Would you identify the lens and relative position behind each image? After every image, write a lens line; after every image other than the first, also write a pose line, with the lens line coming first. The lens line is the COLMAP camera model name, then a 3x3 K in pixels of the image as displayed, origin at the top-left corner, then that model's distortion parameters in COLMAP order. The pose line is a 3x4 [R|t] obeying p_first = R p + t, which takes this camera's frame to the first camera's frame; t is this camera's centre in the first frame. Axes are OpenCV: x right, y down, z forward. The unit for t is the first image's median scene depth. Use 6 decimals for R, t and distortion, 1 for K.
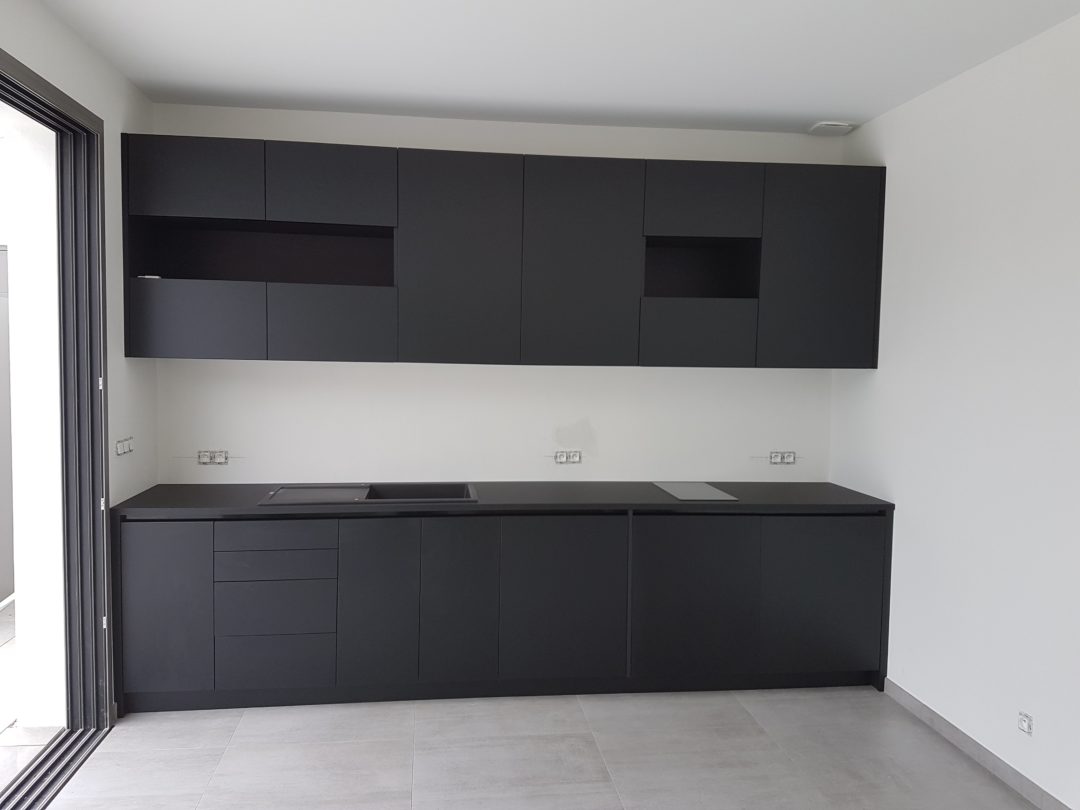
lens RADIAL K [[824.2, 0, 539.8], [0, 824.2, 405.1], [0, 0, 1]] dist [0.002345, -0.001132]
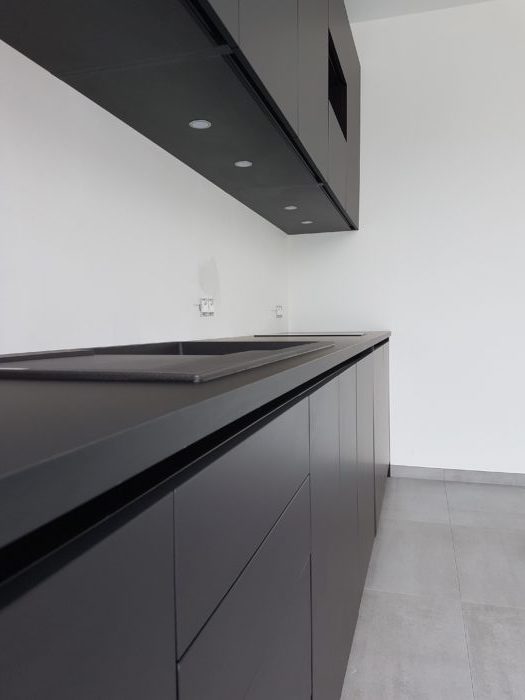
lens RADIAL K [[534.2, 0, 262.7], [0, 534.2, 350.0], [0, 0, 1]] dist [0.002345, -0.001132]
pose [[0.398601, -0.065150, 0.914807, -0.480068], [0.068099, 0.996823, 0.041318, 0.104386], [-0.914592, 0.045828, 0.401772, 0.925715]]
